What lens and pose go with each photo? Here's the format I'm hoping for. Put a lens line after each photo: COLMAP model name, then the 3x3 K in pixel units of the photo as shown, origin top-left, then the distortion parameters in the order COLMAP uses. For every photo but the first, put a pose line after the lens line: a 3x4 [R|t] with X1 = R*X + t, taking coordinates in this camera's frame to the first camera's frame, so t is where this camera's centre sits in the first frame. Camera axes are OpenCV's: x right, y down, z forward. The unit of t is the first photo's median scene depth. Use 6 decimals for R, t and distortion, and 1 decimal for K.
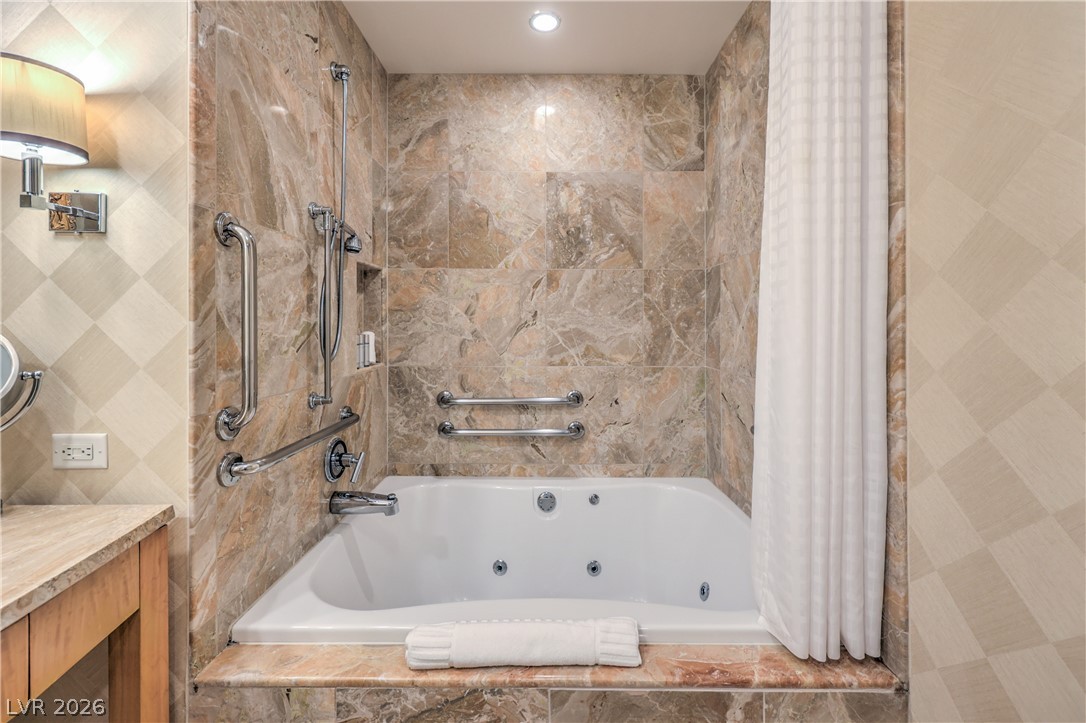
lens RADIAL K [[455.1, 0, 544.9], [0, 455.1, 324.6], [0, 0, 1]] dist [-0.001207, -0.000038]
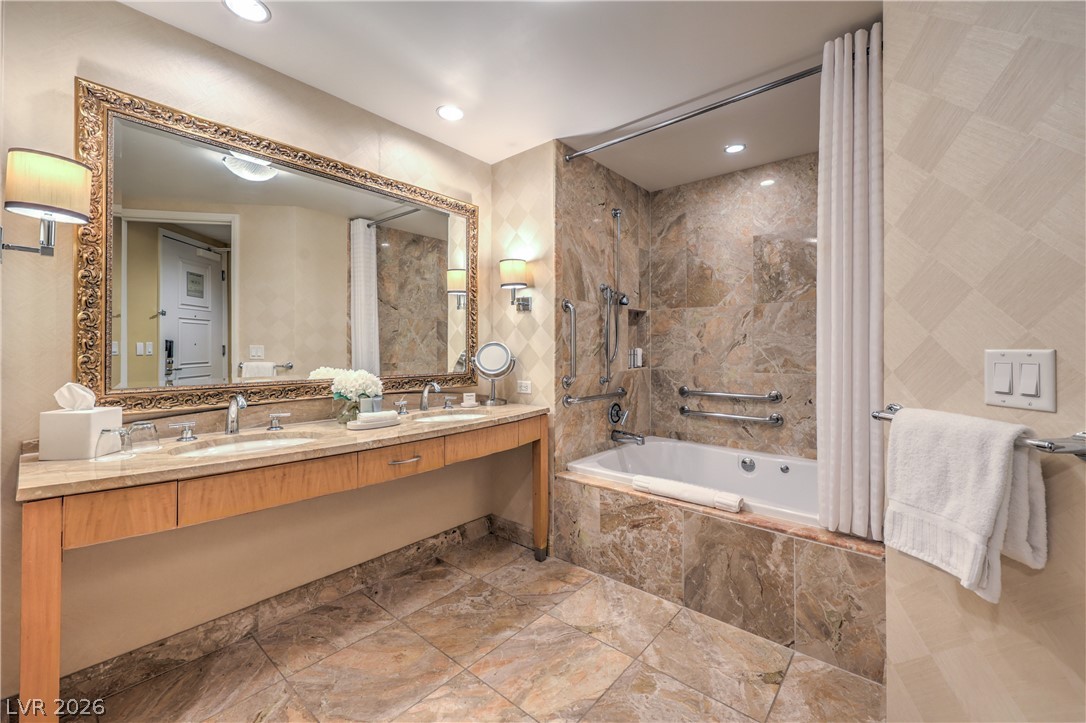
lens RADIAL K [[437.8, 0, 544.8], [0, 437.8, 348.6], [0, 0, 1]] dist [-0.000338, -0.000036]
pose [[0.764875, 0.001565, -0.644177, 0.470553], [0.000125, 0.999997, 0.002577, 0.015317], [0.644179, -0.002051, 0.764872, -0.566726]]
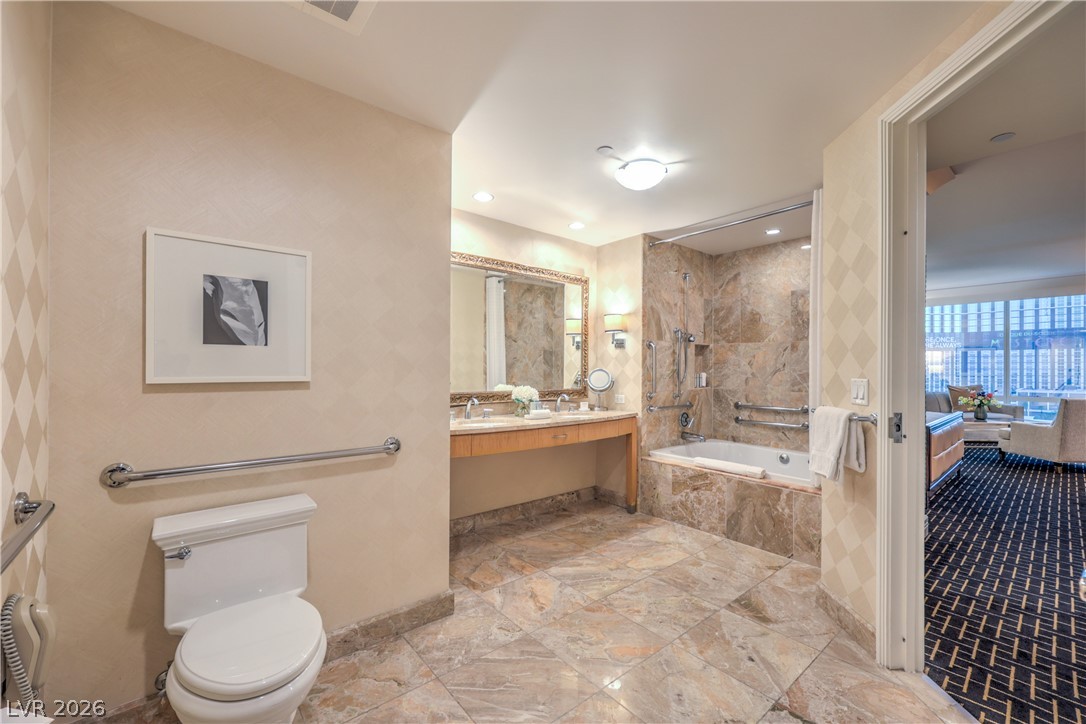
lens RADIAL K [[434.8, 0, 547.4], [0, 434.8, 370.9], [0, 0, 1]] dist [0.000605, 0.000242]
pose [[0.649380, 0.008429, -0.760417, 0.894802], [-0.004470, 0.999964, 0.007267, -0.007178], [0.760451, -0.001320, 0.649394, -1.187074]]
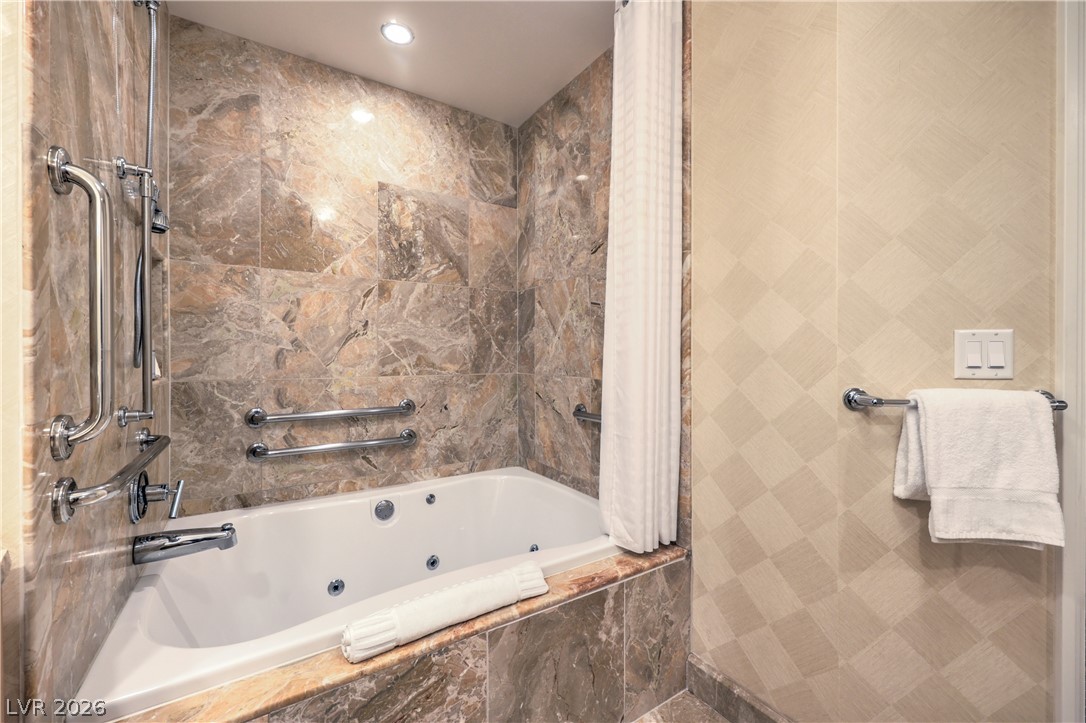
lens RADIAL K [[440.4, 0, 547.0], [0, 440.4, 356.8], [0, 0, 1]] dist [-0.000553, -0.000189]
pose [[0.835730, -0.003121, 0.549131, -0.264815], [-0.000721, 0.999977, 0.006780, 0.050675], [-0.549140, -0.006062, 0.835709, -0.010481]]
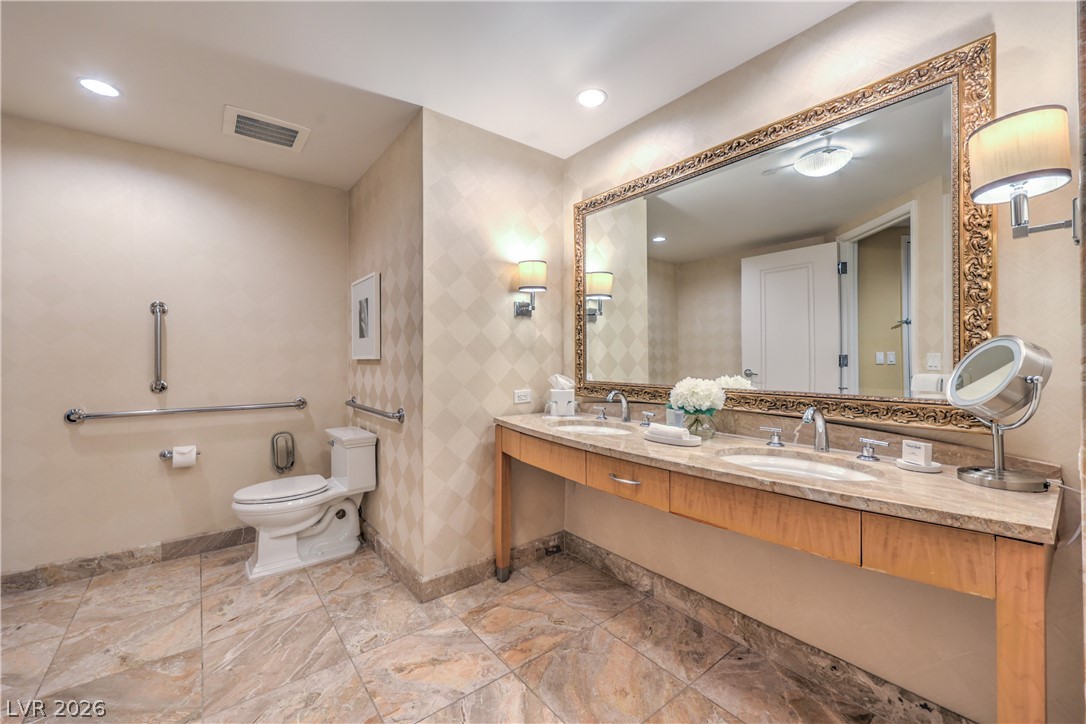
lens RADIAL K [[437.8, 0, 544.8], [0, 437.8, 349.1], [0, 0, 1]] dist [-0.000338, -0.000036]
pose [[-0.774282, -0.007494, -0.632796, 0.289525], [0.005108, 0.999823, -0.018091, 0.021931], [0.632820, -0.017240, -0.774107, 0.552017]]
